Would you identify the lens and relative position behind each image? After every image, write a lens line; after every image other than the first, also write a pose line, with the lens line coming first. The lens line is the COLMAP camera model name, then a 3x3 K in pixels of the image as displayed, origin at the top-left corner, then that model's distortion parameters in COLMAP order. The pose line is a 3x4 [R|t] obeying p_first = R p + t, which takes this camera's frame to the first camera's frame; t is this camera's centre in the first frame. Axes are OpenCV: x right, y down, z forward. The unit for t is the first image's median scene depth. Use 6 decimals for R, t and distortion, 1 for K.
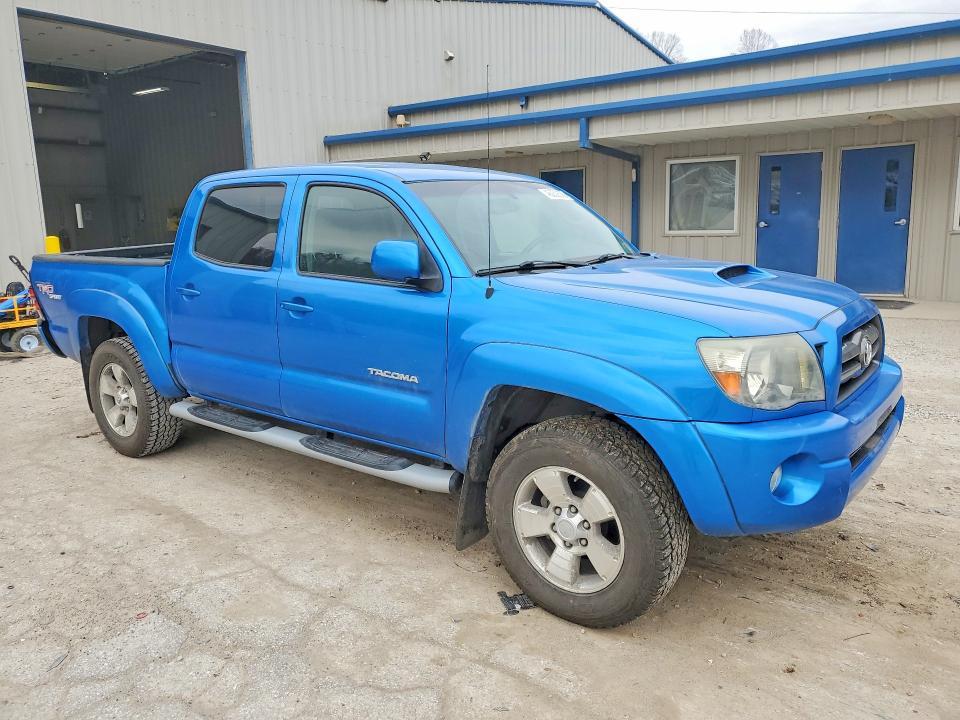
lens RADIAL K [[732.9, 0, 480.2], [0, 732.9, 354.3], [0, 0, 1]] dist [0.013441, 0.009616]
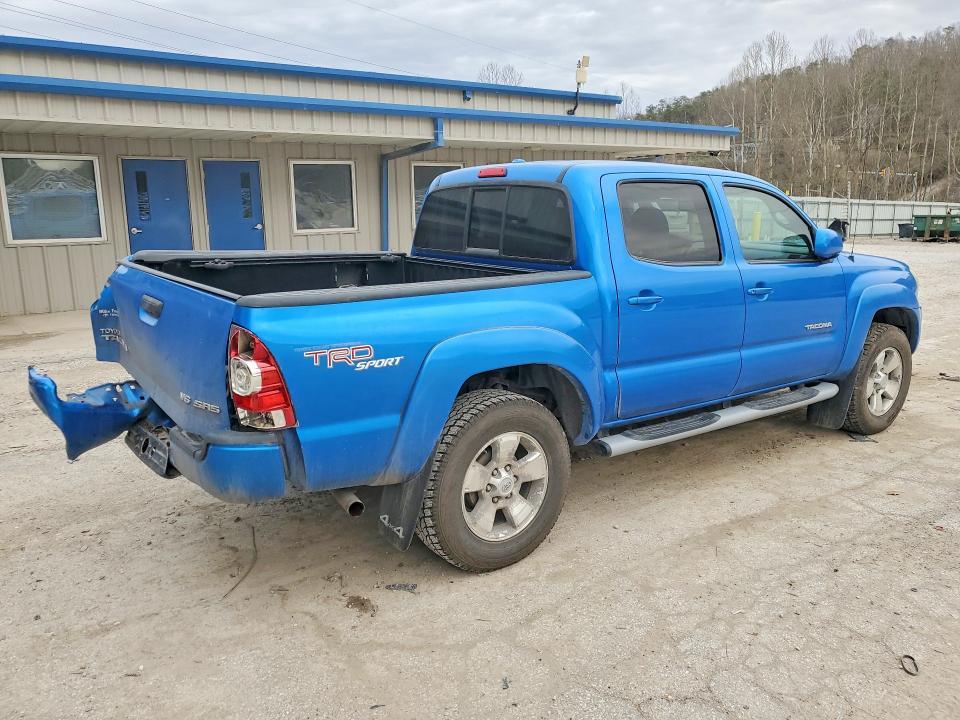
lens RADIAL K [[732.9, 0, 479.9], [0, 732.9, 362.4], [0, 0, 1]] dist [0.013441, 0.009616]
pose [[0.280157, -0.182991, 0.942351, -1.386125], [0.185337, 0.973504, 0.133941, -0.179216], [-0.941893, 0.137128, 0.306649, 1.002109]]
